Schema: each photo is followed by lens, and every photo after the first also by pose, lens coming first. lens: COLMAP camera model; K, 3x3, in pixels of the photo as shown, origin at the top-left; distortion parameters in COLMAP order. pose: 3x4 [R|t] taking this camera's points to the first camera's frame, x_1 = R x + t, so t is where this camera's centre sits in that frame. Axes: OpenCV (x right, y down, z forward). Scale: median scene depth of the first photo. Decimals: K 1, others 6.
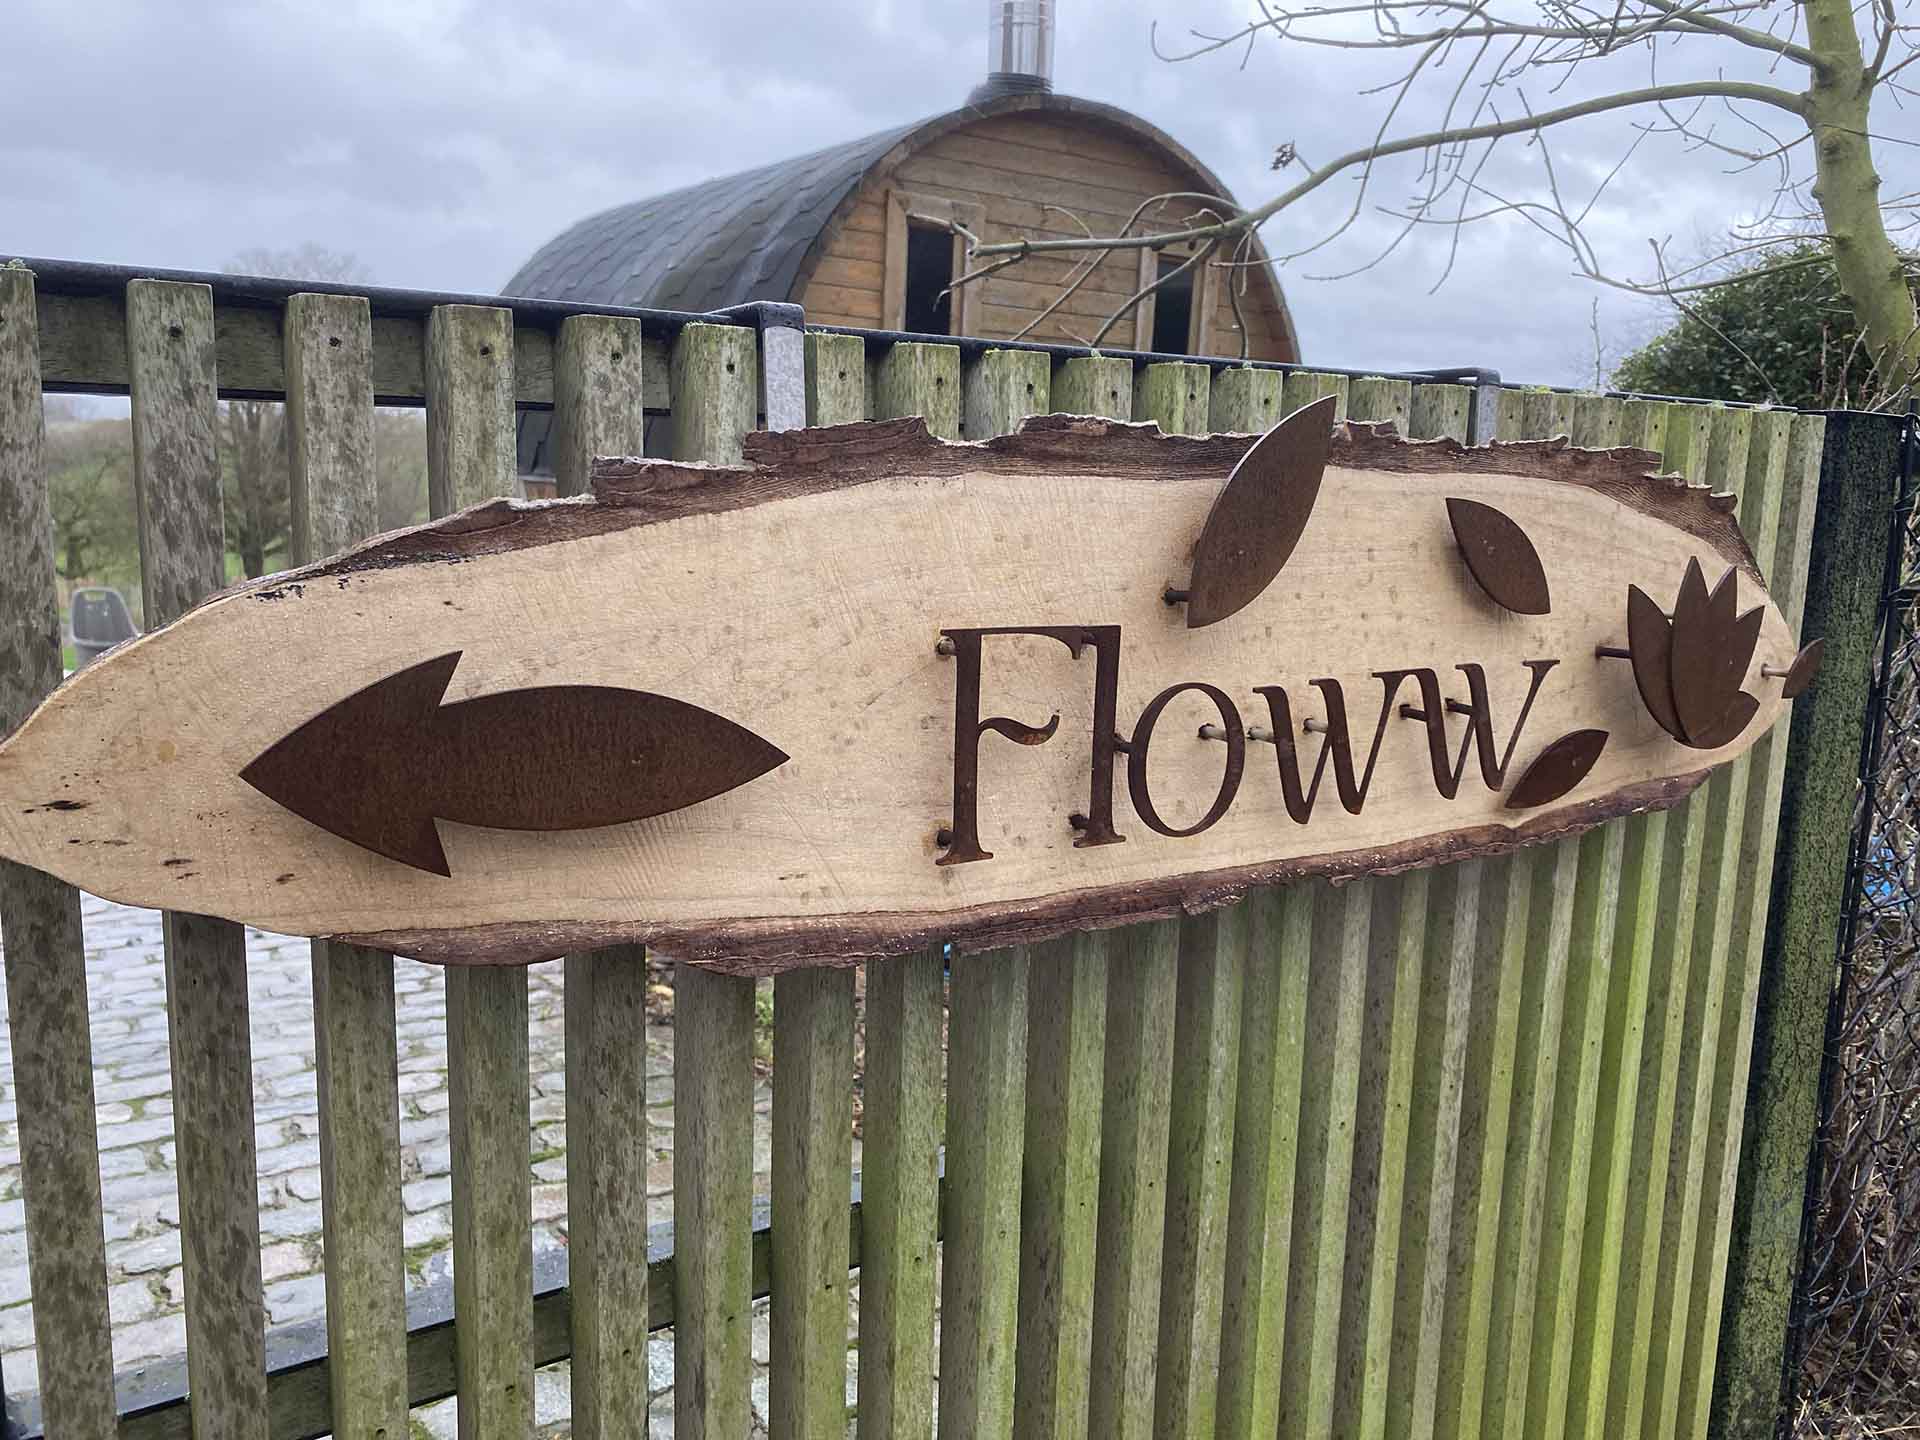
lens RADIAL K [[1478.7, 0, 988.2], [0, 1478.7, 708.7], [0, 0, 1]] dist [0.016714, -0.015791]
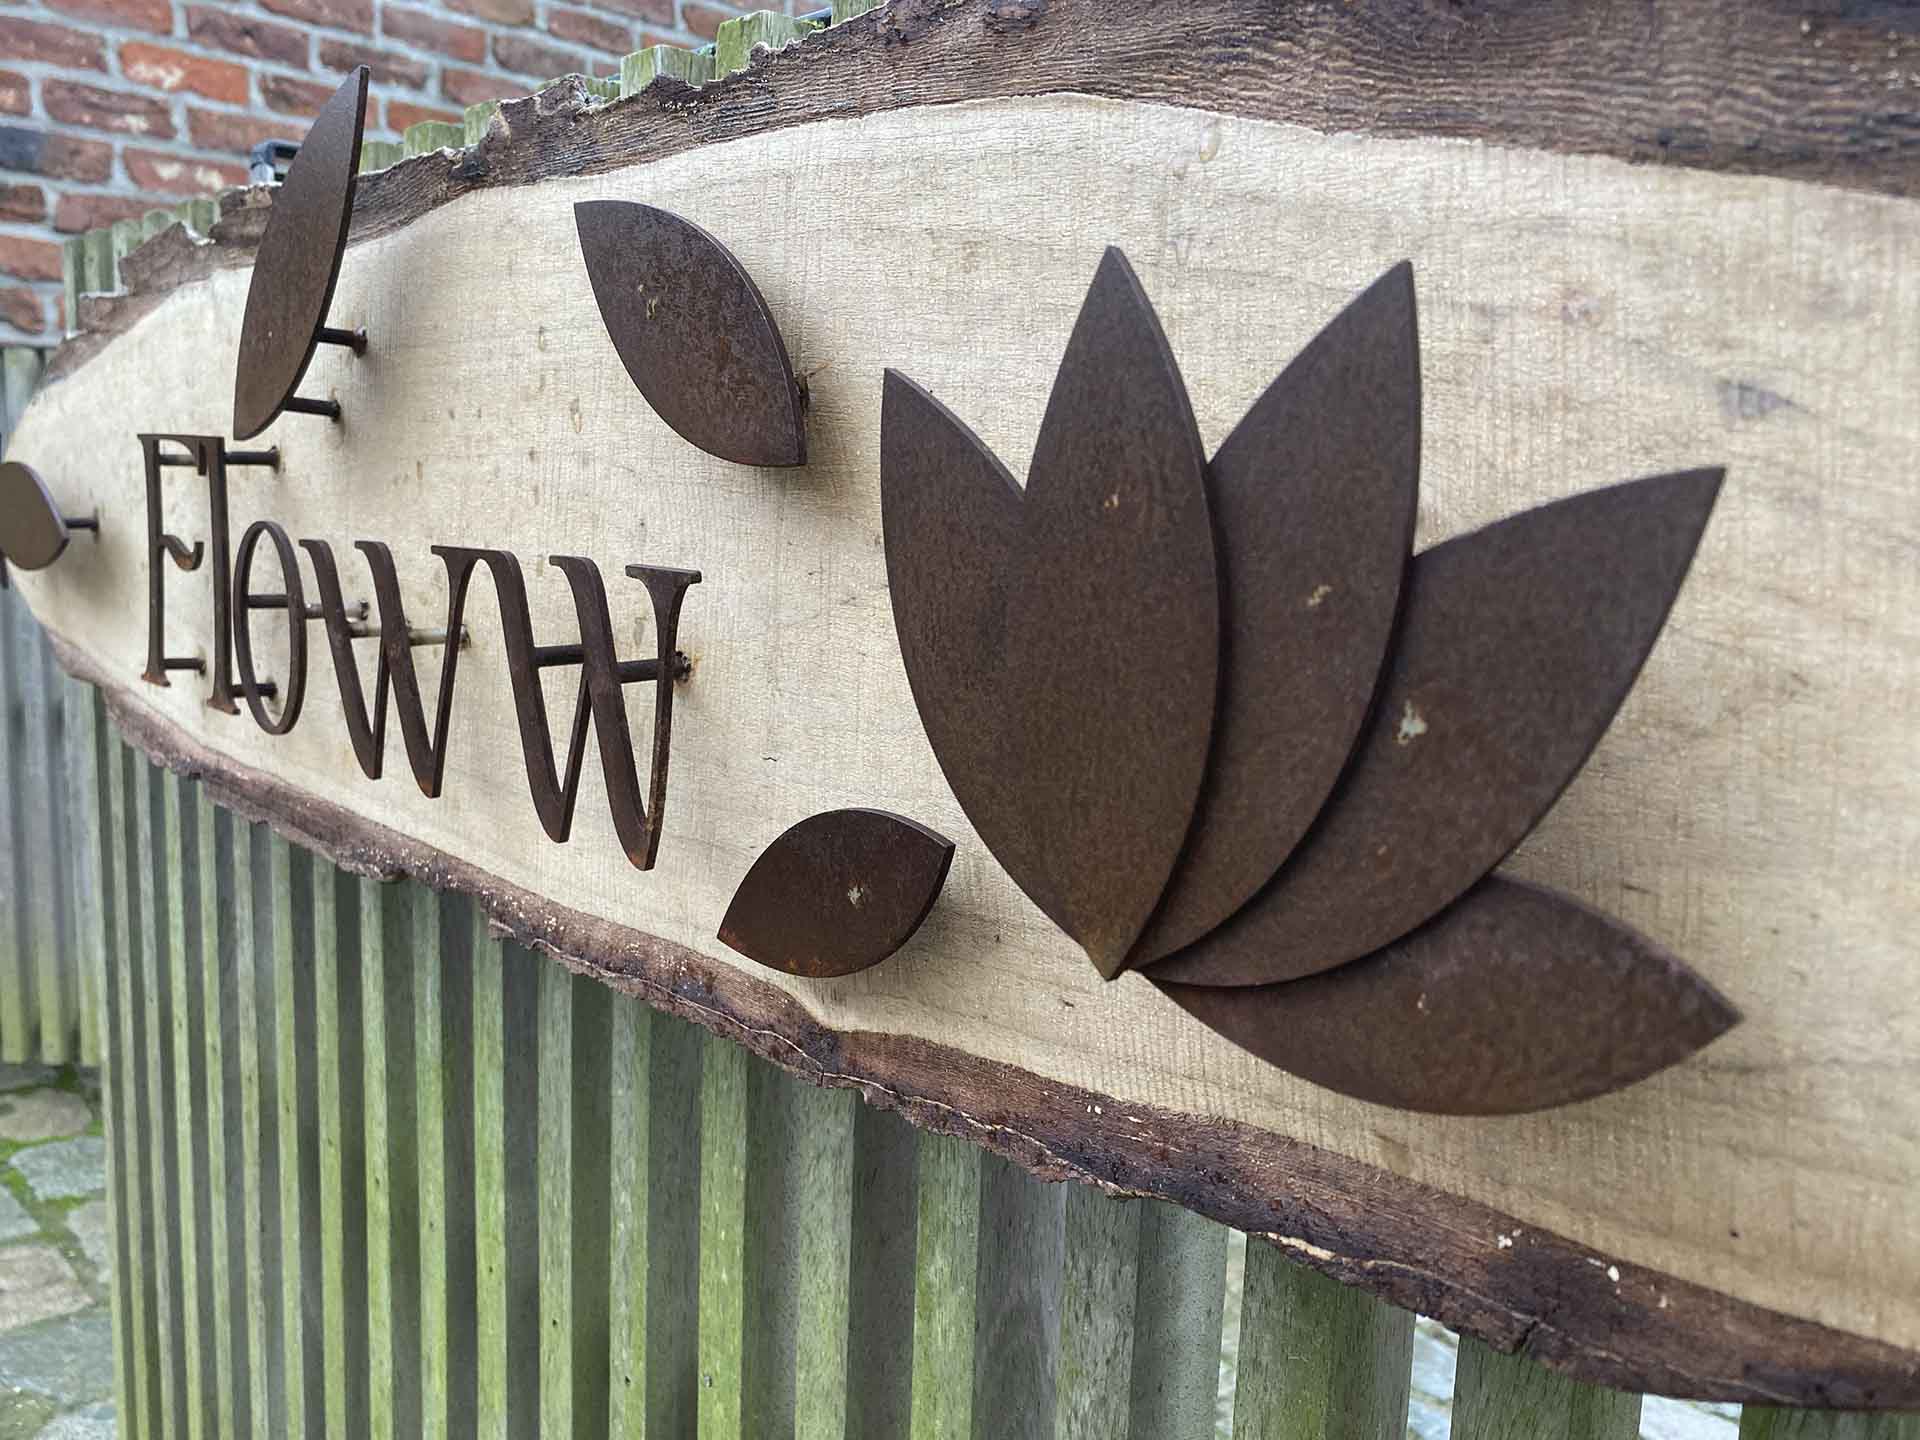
lens RADIAL K [[1478.7, 0, 988.2], [0, 1478.7, 708.7], [0, 0, 1]] dist [0.016714, -0.015791]
pose [[0.194293, 0.113496, -0.974356, 0.775130], [-0.194375, 0.978043, 0.075166, -0.042014], [0.961493, 0.174787, 0.212088, 0.996514]]
